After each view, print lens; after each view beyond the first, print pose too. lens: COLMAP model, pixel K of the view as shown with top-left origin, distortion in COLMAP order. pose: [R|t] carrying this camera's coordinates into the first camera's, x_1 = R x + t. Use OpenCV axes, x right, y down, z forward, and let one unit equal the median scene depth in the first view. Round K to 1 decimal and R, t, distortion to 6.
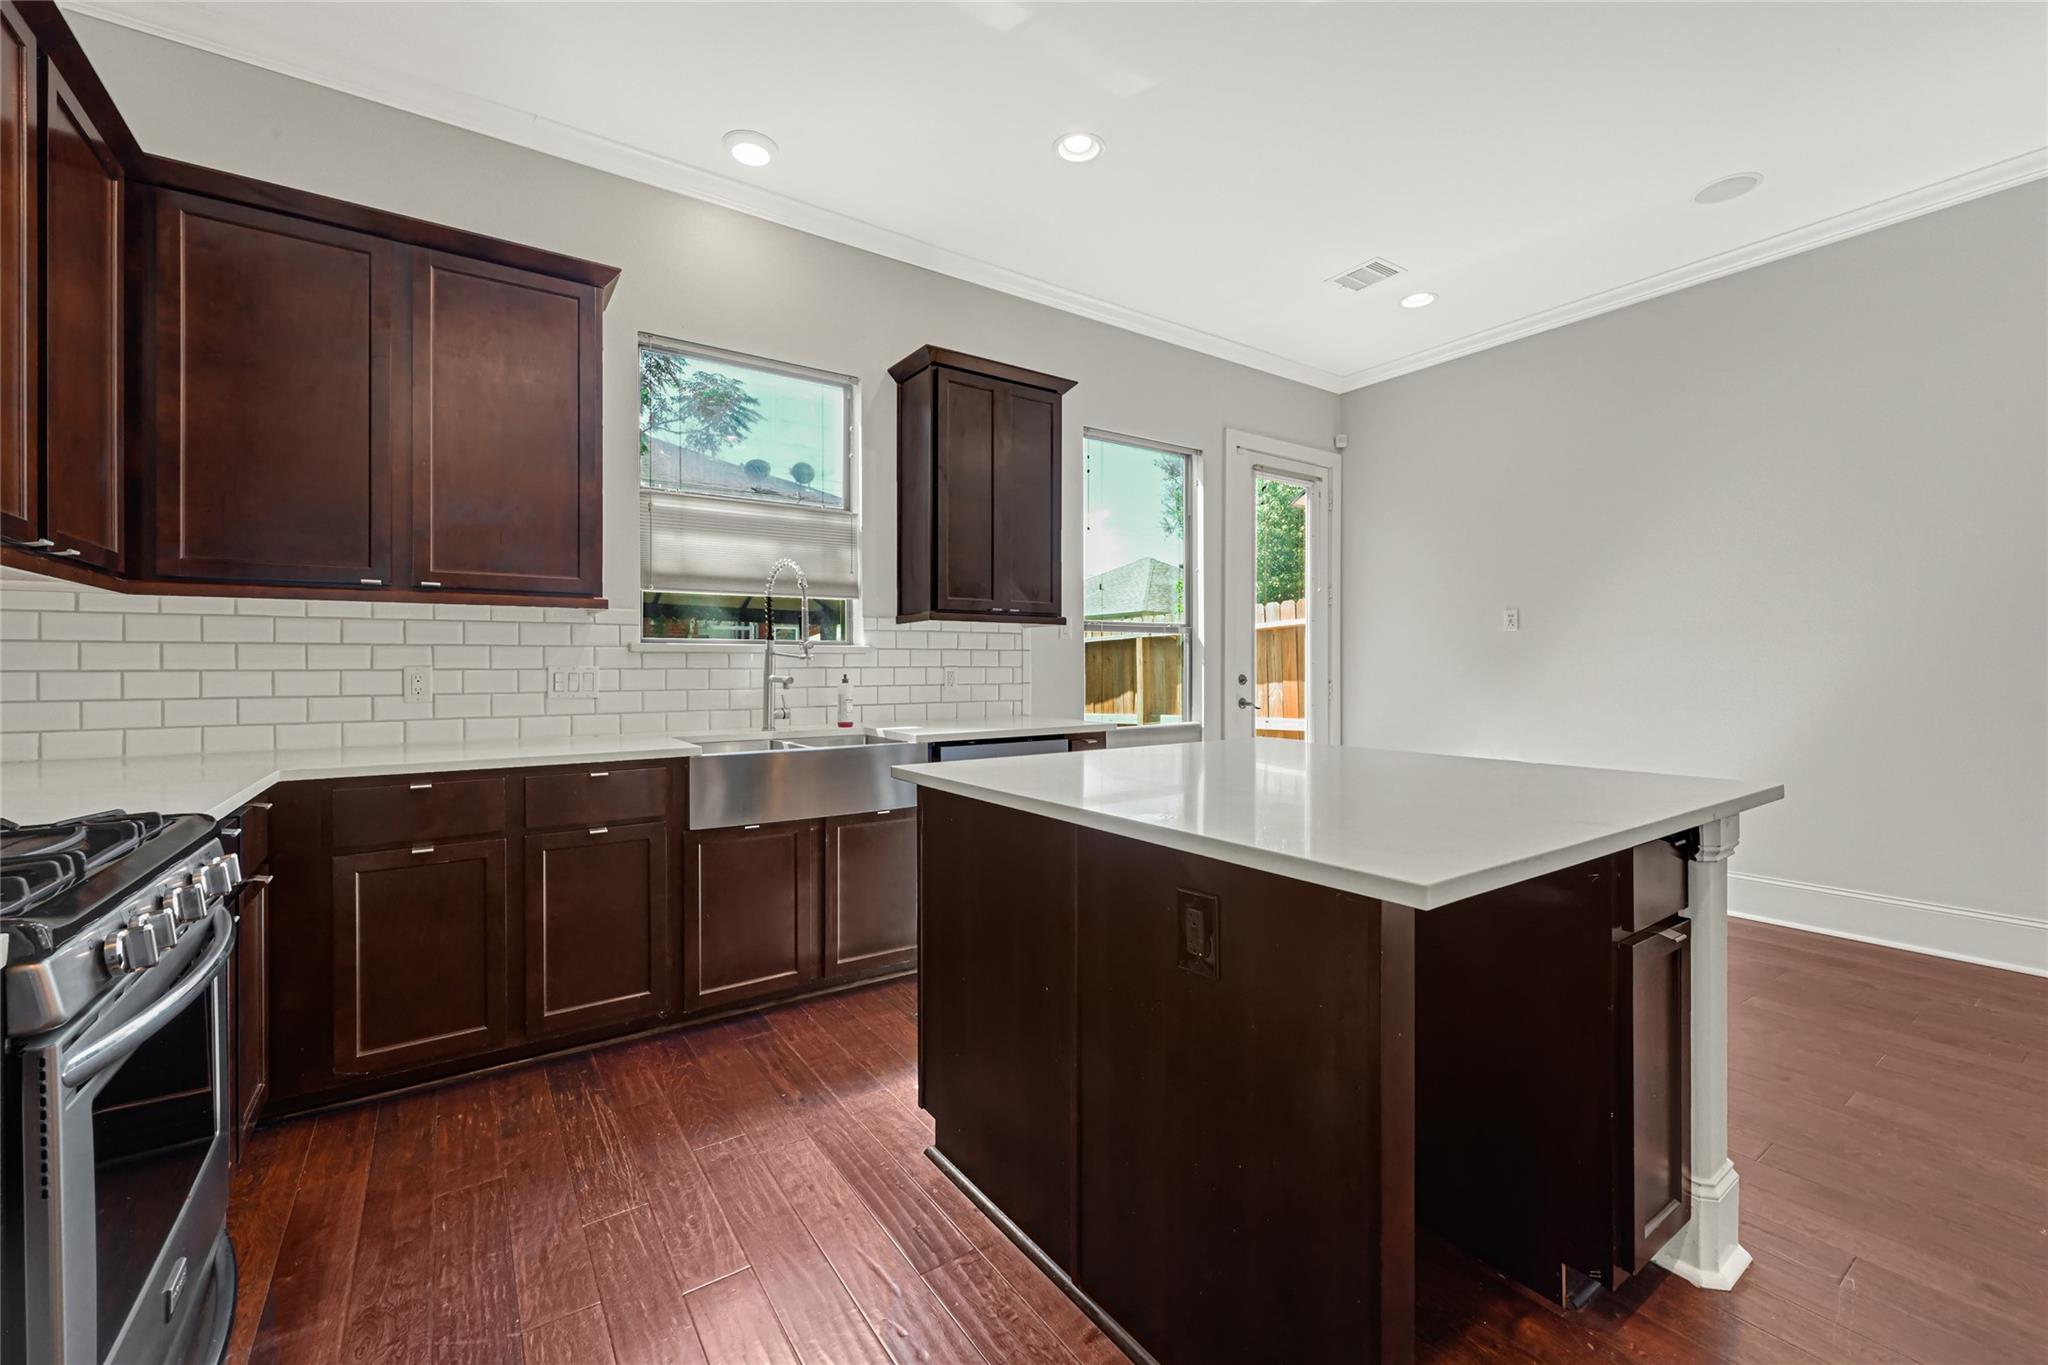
lens RADIAL K [[835.5, 0, 1024.9], [0, 835.5, 669.7], [0, 0, 1]] dist [-0.002399, -0.000067]
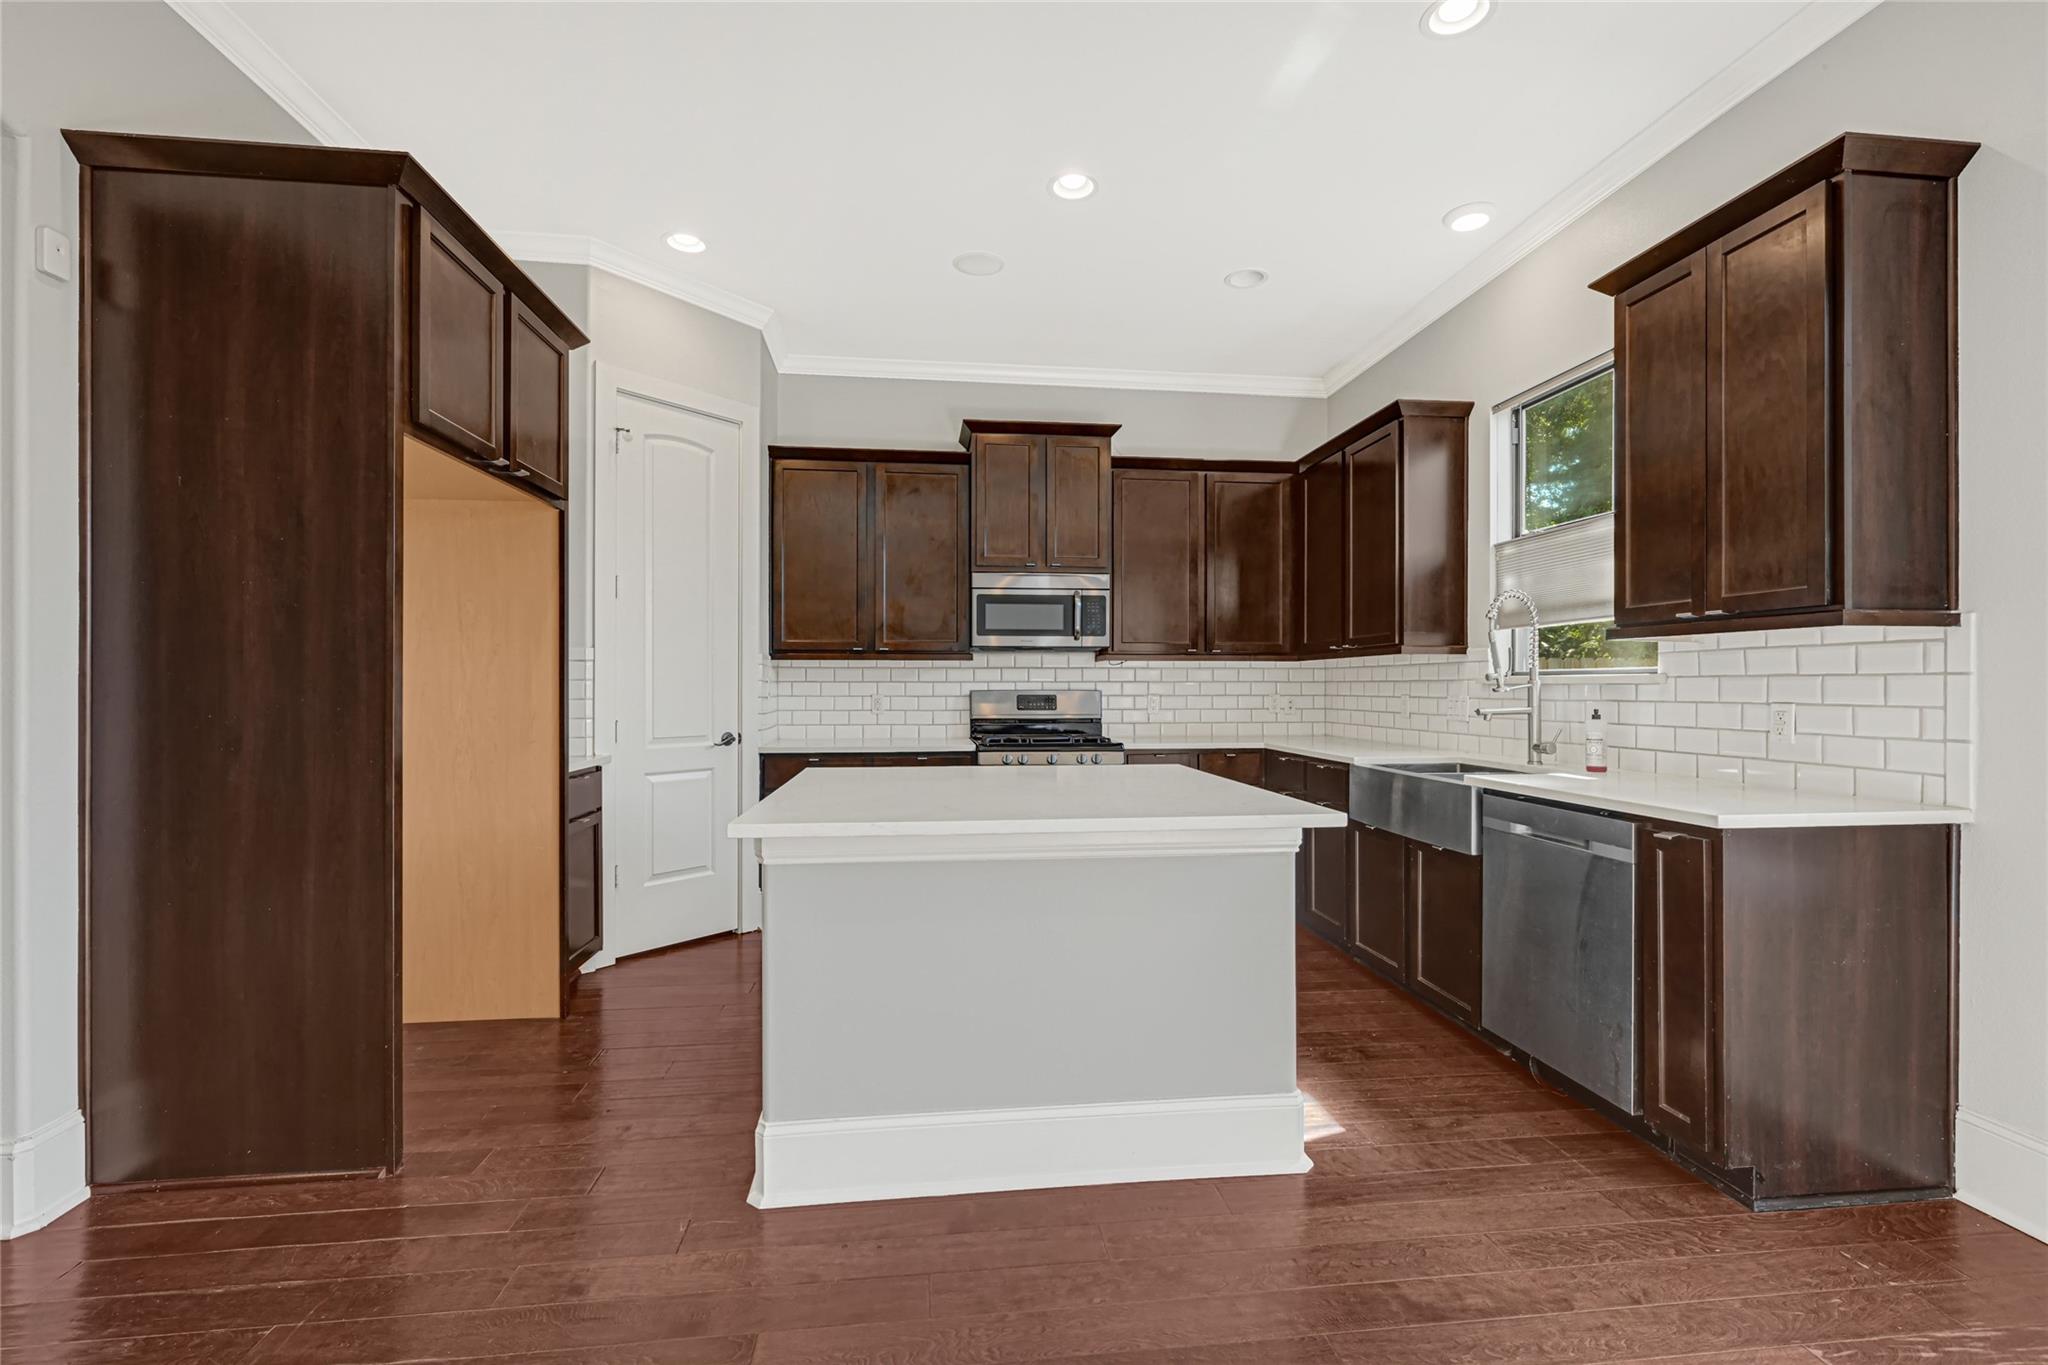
lens RADIAL K [[835.5, 0, 1014.9], [0, 835.5, 686.5], [0, 0, 1]] dist [-0.002399, -0.000067]
pose [[-0.463525, 0.002535, -0.886080, 1.552410], [0.000256, 0.999996, 0.002727, -0.038955], [0.886084, 0.001037, -0.463524, 1.691350]]
